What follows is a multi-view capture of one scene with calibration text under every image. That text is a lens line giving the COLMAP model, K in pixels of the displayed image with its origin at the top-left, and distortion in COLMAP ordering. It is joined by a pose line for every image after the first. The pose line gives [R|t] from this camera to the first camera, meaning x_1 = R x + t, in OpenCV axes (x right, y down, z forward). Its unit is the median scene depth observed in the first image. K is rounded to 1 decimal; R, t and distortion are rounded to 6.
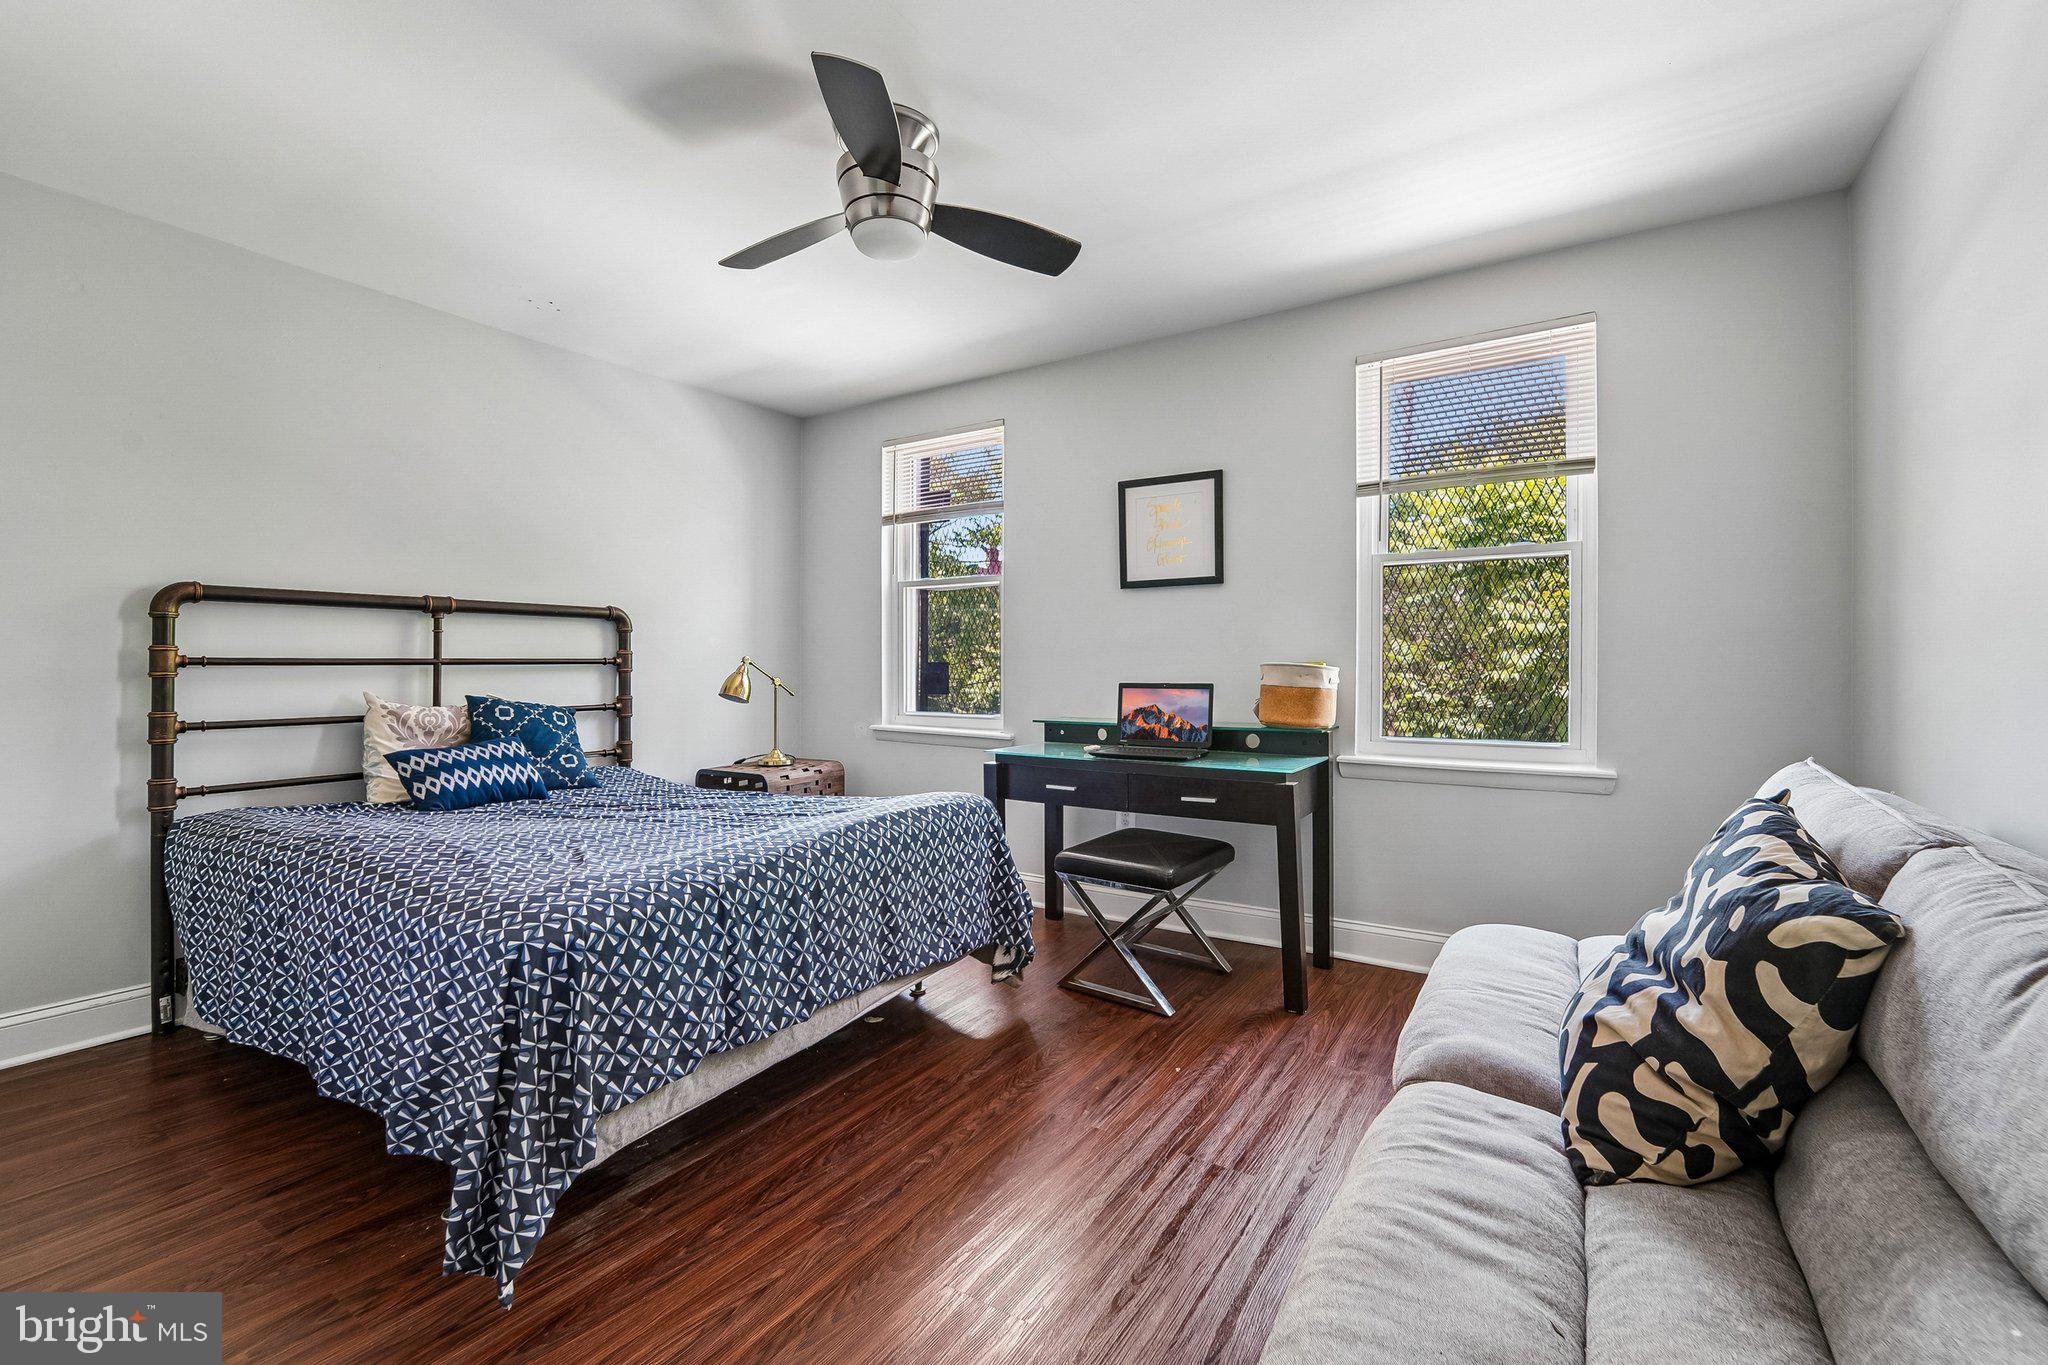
lens RADIAL K [[870.2, 0, 1032.0], [0, 870.2, 678.0], [0, 0, 1]] dist [-0.014217, 0.000547]
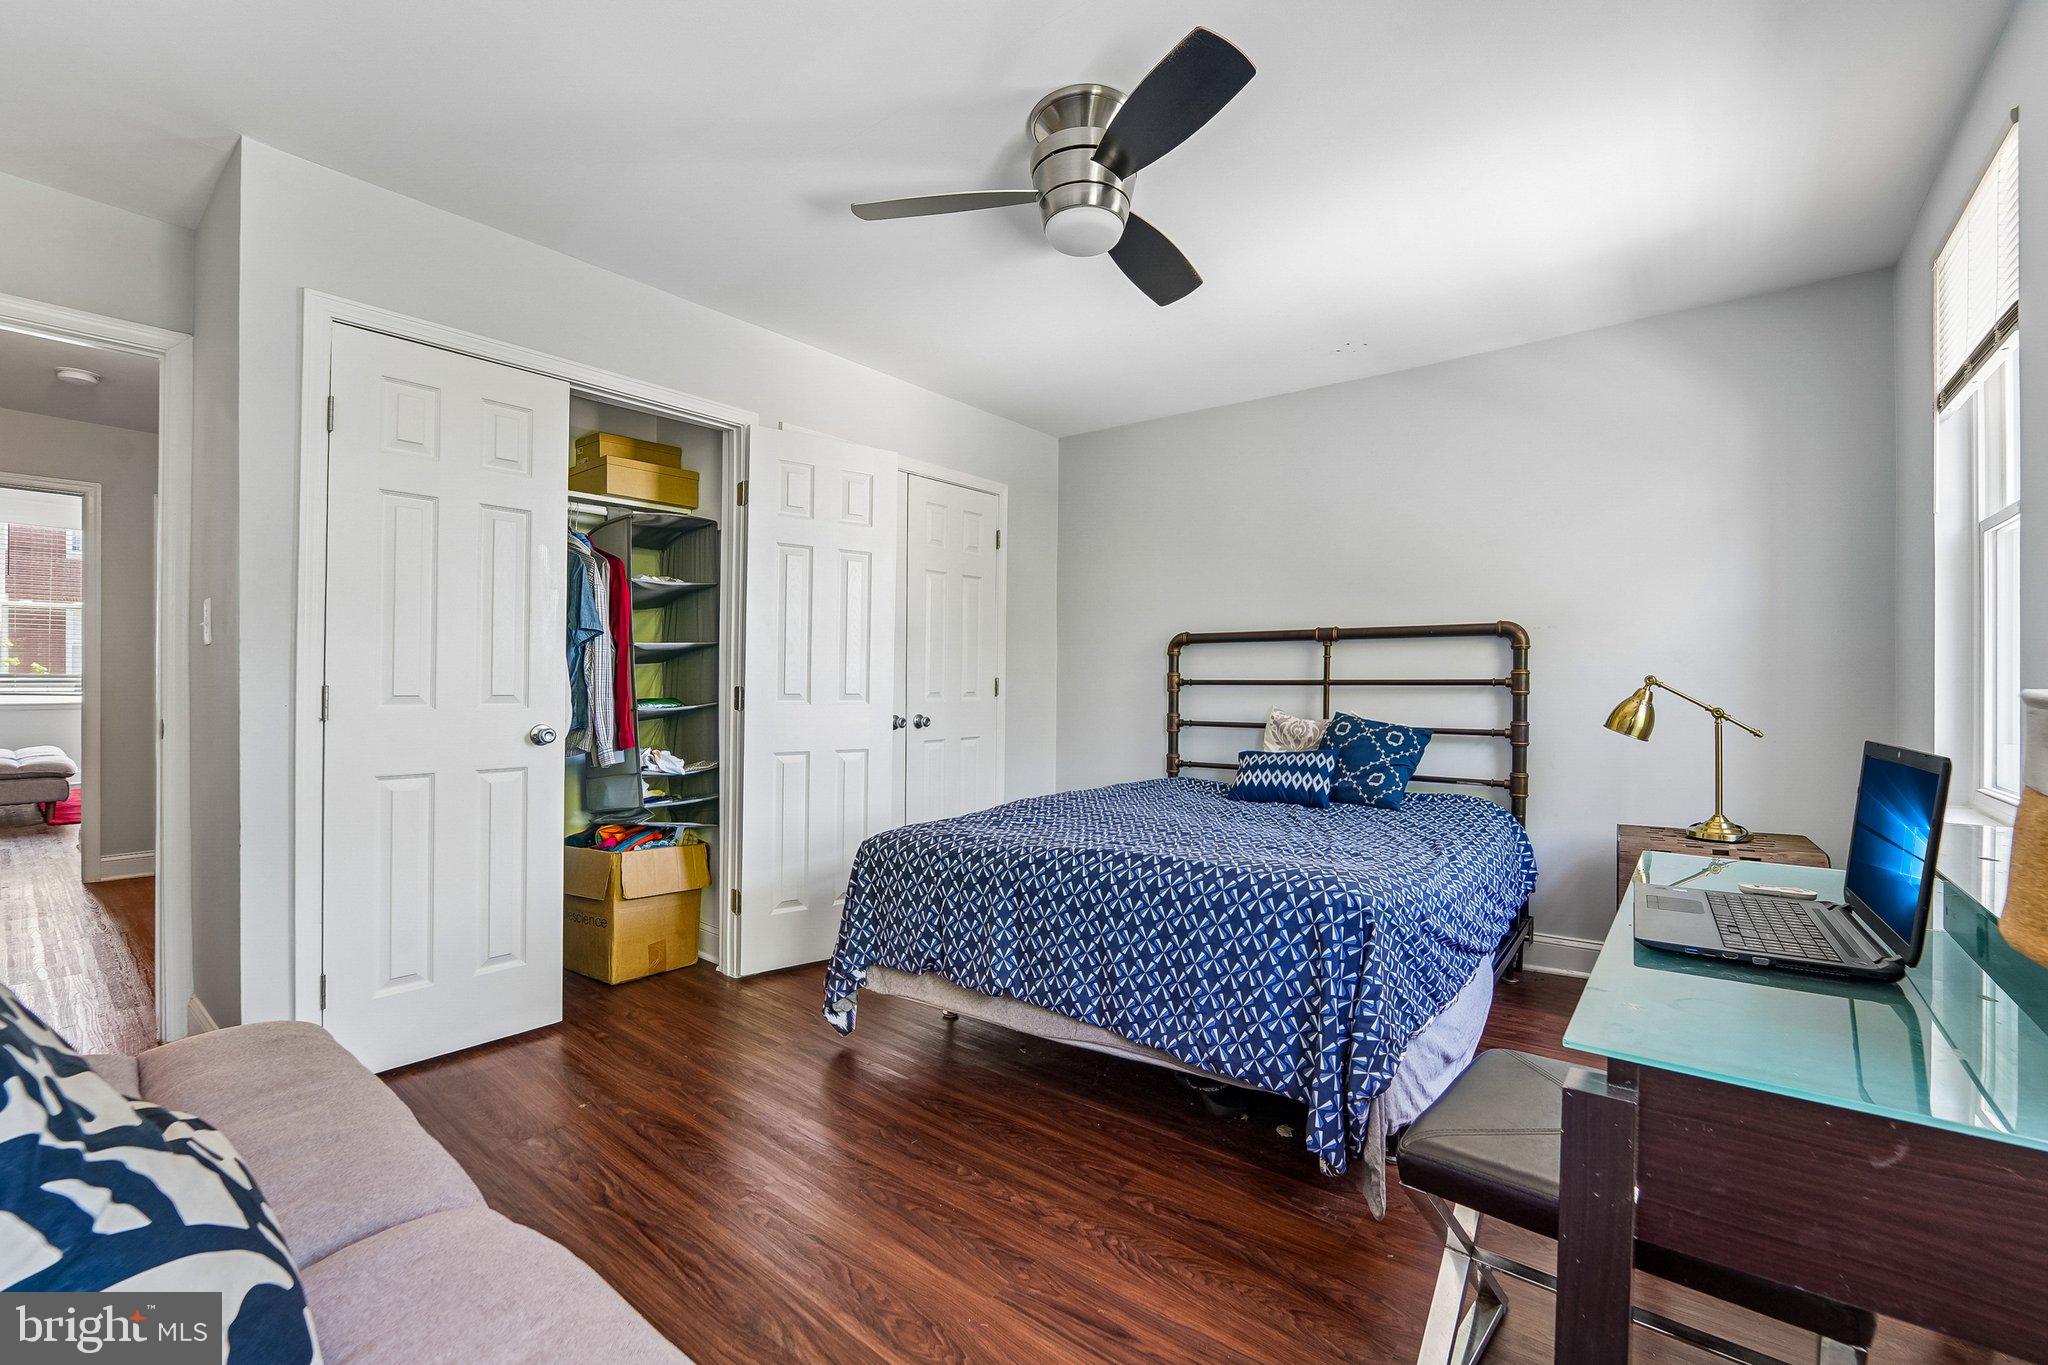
lens RADIAL K [[870.2, 0, 1032.0], [0, 870.2, 678.0], [0, 0, 1]] dist [-0.014217, 0.000547]
pose [[-0.112189, -0.004786, -0.993675, 0.673209], [-0.016891, 0.999853, -0.002909, -0.017985], [0.993543, 0.016458, -0.112253, 0.903630]]
